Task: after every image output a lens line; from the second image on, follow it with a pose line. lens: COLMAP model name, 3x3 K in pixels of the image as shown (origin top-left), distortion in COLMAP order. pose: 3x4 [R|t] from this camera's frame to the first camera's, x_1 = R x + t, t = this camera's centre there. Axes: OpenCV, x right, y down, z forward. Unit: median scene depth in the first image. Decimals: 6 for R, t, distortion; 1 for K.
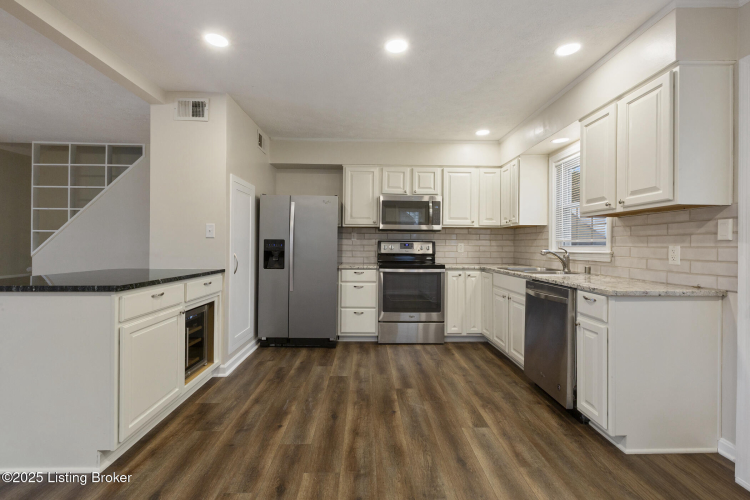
lens RADIAL K [[337.0, 0, 375.9], [0, 337.0, 241.6], [0, 0, 1]] dist [0.002074, -0.002379]
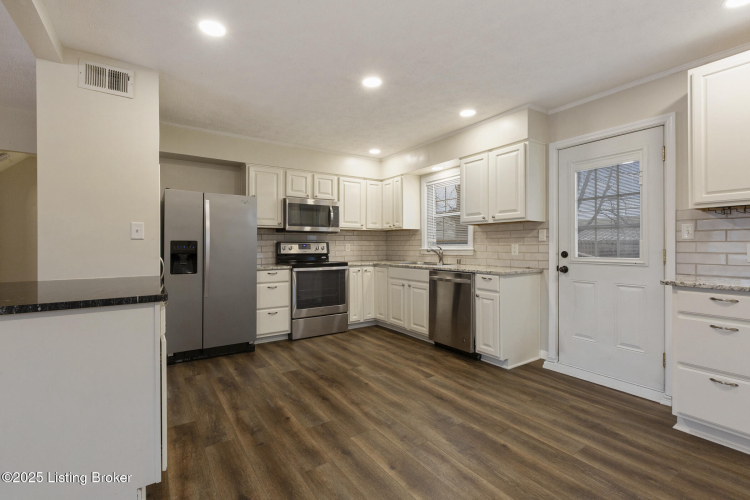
lens RADIAL K [[337.0, 0, 378.8], [0, 337.0, 244.1], [0, 0, 1]] dist [0.002074, -0.002379]
pose [[0.837924, -0.007854, 0.545731, -0.447374], [0.003892, 0.999957, 0.008416, -0.004051], [-0.545774, -0.004928, 0.837918, -0.027569]]
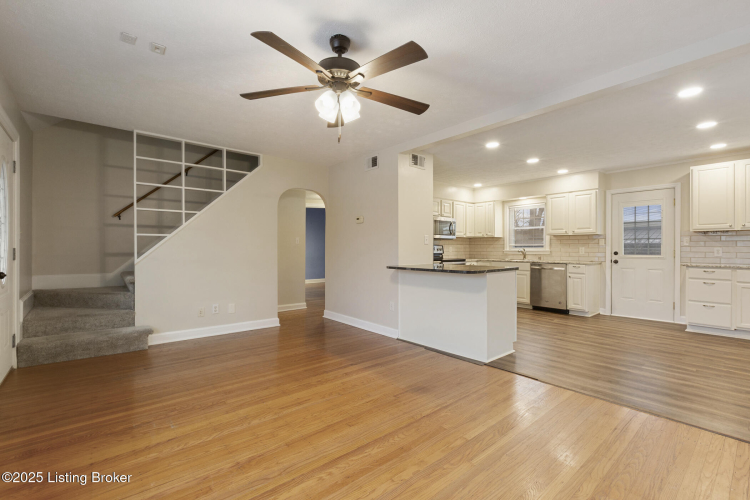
lens RADIAL K [[337.0, 0, 375.5], [0, 337.0, 248.4], [0, 0, 1]] dist [0.002074, -0.002379]
pose [[0.776715, -0.008426, 0.629796, -1.680767], [-0.000592, 0.999900, 0.014107, -0.014188], [-0.629852, -0.011330, 0.776632, -0.082026]]
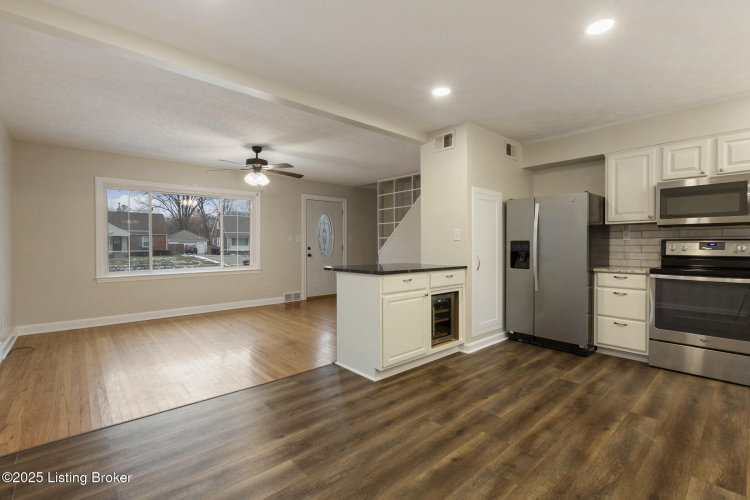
lens RADIAL K [[337.0, 0, 374.4], [0, 337.0, 247.9], [0, 0, 1]] dist [0.002074, -0.002379]
pose [[0.642219, -0.002936, -0.766516, 0.276661], [0.014863, 0.999852, 0.008623, 0.000205], [0.766377, -0.016930, 0.642167, -0.045350]]
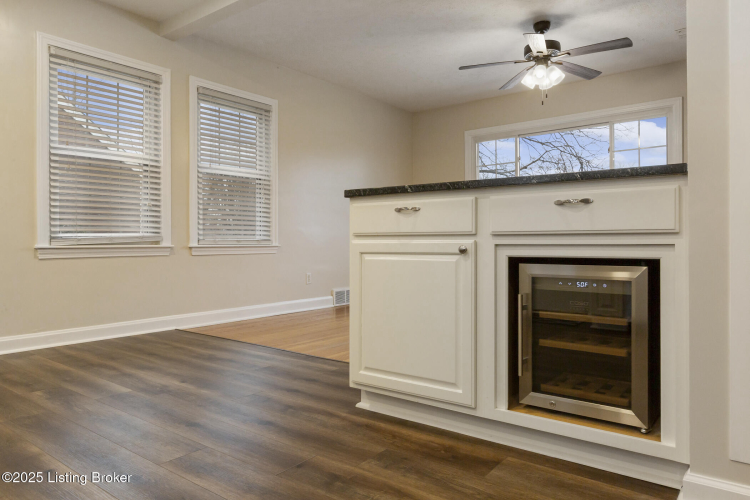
lens RADIAL K [[502.4, 0, 376.8], [0, 502.4, 245.3], [0, 0, 1]] dist [-0.005361, 0.001471]
pose [[-0.629997, -0.002046, -0.776595, 0.092458], [0.004038, 0.999974, -0.005910, 0.158585], [0.776587, -0.006859, -0.629973, 1.069291]]
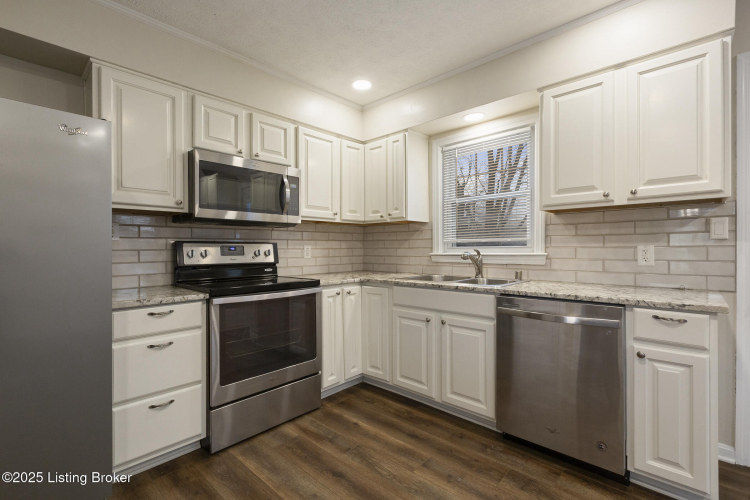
lens RADIAL K [[337.0, 0, 375.7], [0, 337.0, 249.7], [0, 0, 1]] dist [0.002074, -0.002379]
pose [[0.697267, -0.014928, 0.716656, -0.224961], [0.003421, 0.999841, 0.017497, 0.003801], [-0.716803, -0.009748, 0.697207, 0.661003]]
